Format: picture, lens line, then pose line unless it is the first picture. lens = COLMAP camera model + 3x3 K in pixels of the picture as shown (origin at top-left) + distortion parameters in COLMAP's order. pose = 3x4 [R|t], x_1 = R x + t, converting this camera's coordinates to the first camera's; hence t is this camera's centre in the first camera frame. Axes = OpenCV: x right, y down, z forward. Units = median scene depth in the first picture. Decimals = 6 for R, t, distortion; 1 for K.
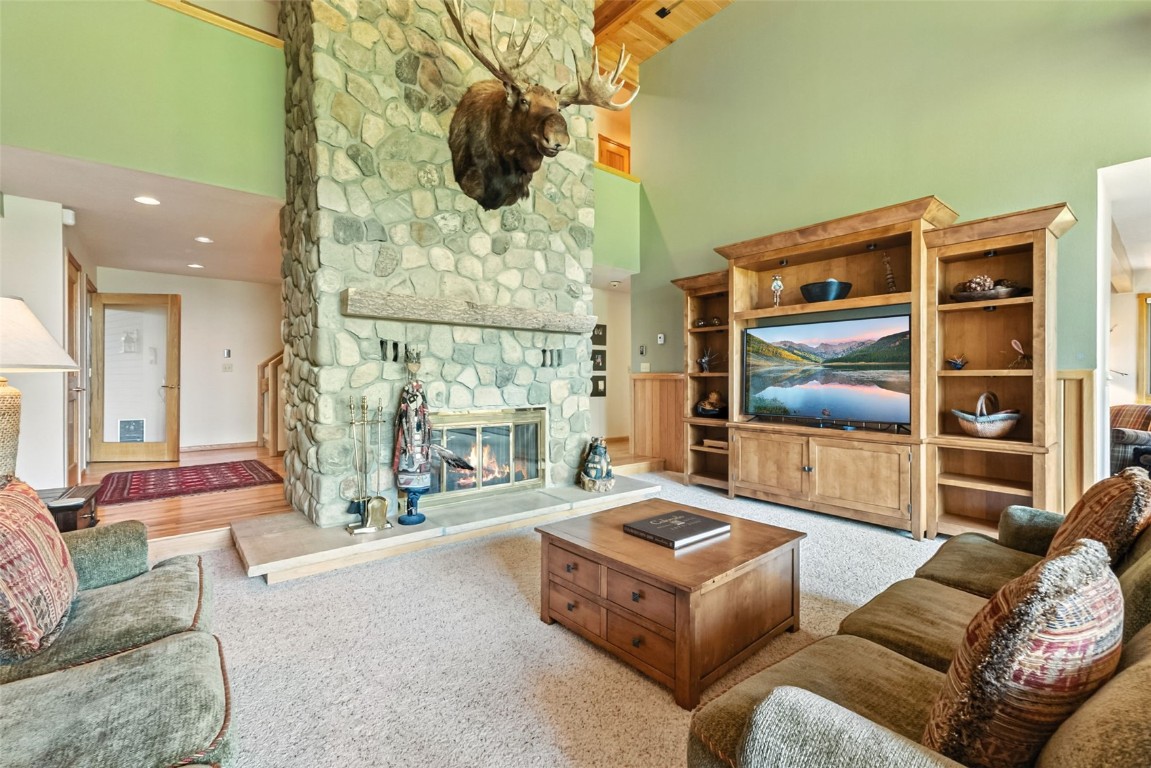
lens RADIAL K [[485.9, 0, 577.1], [0, 485.9, 381.2], [0, 0, 1]] dist [0.000876, 0.000148]
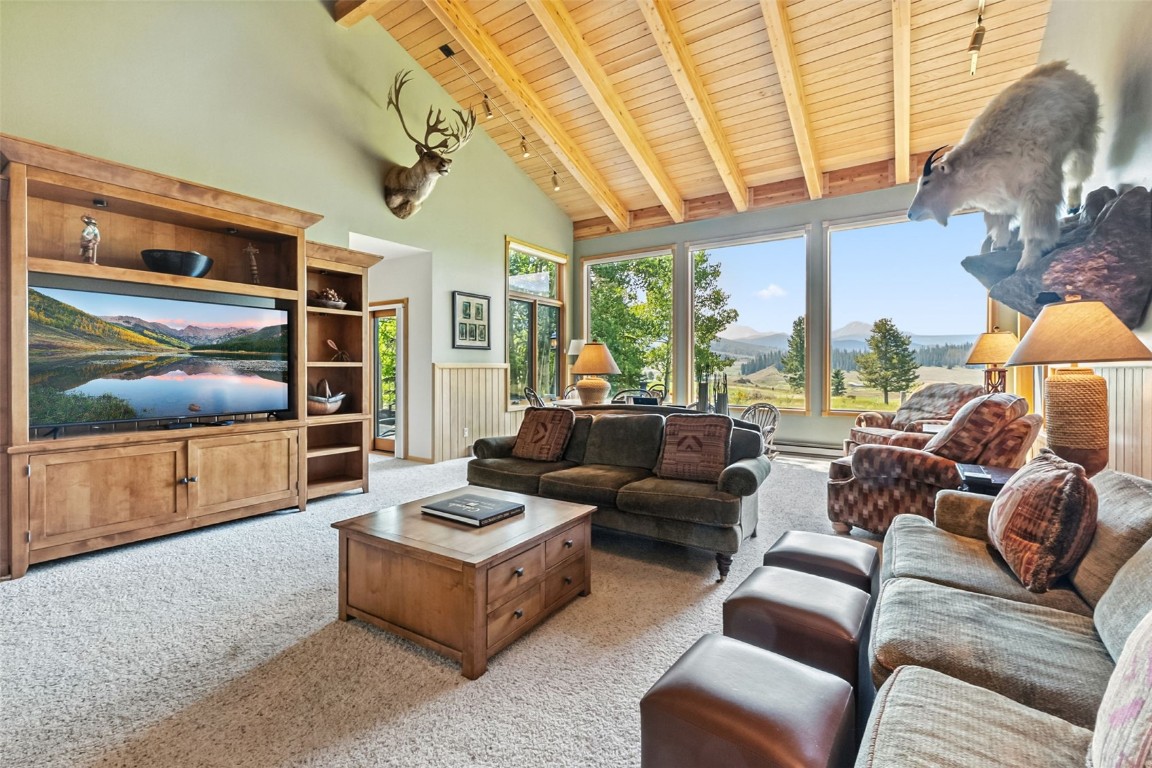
lens RADIAL K [[494.9, 0, 575.9], [0, 494.9, 364.1], [0, 0, 1]] dist [-0.000316, -0.000021]
pose [[-0.285320, 0.011849, 0.958359, -0.520375], [0.007628, 0.999920, -0.010091, 0.000842], [-0.958402, 0.004432, -0.285388, 0.635829]]
